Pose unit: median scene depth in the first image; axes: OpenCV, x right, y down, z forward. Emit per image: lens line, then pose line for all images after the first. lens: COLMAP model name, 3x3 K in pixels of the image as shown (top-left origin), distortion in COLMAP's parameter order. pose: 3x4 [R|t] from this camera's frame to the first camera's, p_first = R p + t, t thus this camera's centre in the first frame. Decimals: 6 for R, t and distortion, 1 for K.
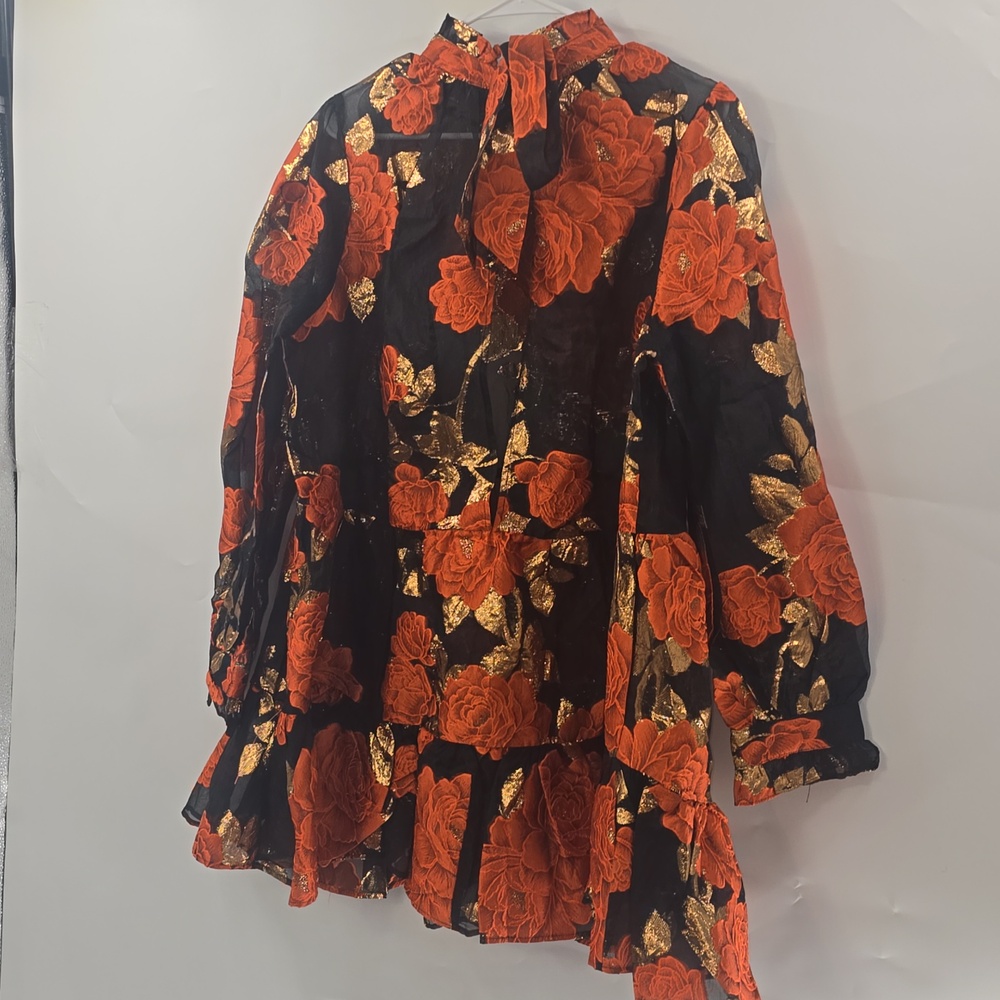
lens RADIAL K [[1374.3, 0, 543.4], [0, 1374.3, 500.0], [0, 0, 1]] dist [0.184485, -0.666639]
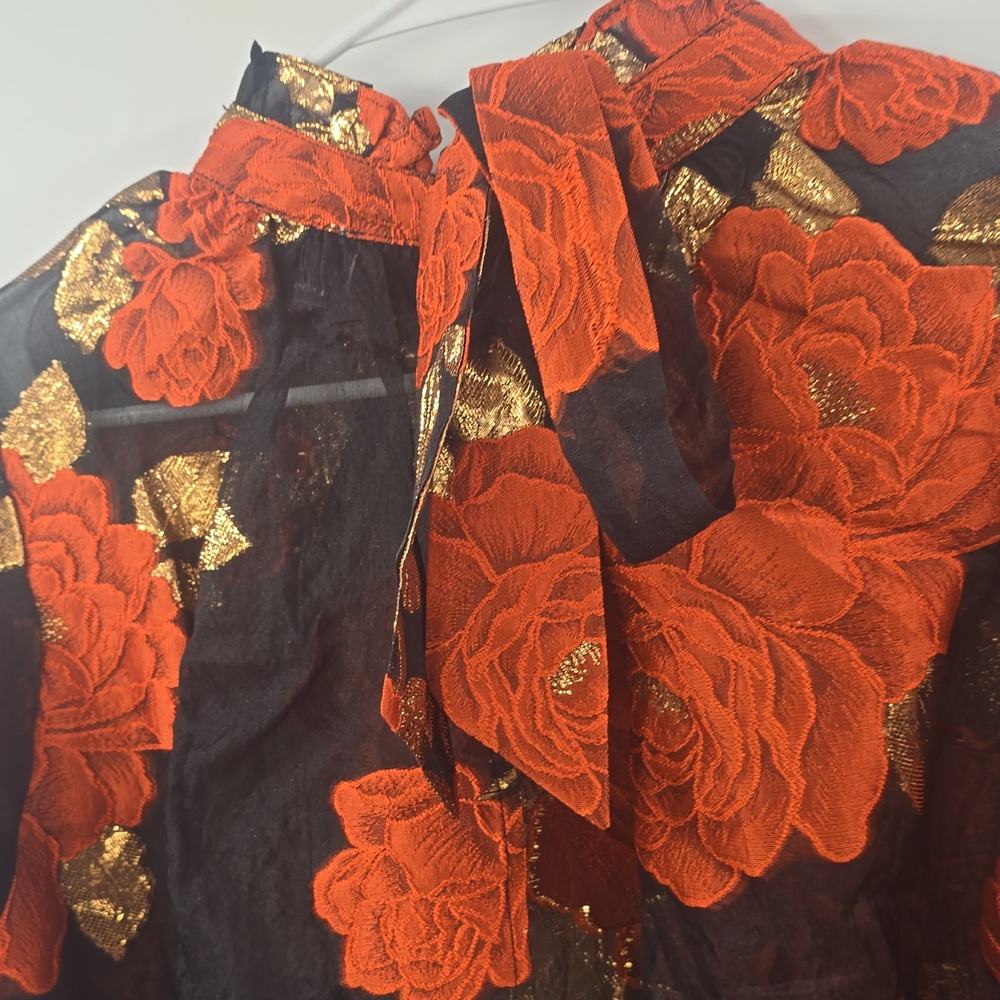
lens RADIAL K [[1374.3, 0, 543.4], [0, 1374.3, 500.0], [0, 0, 1]] dist [0.184485, -0.666639]
pose [[0.983232, -0.145157, 0.110384, -0.054732], [0.155249, 0.983851, -0.089081, -0.205919], [-0.095671, 0.104724, 0.989889, 0.690798]]
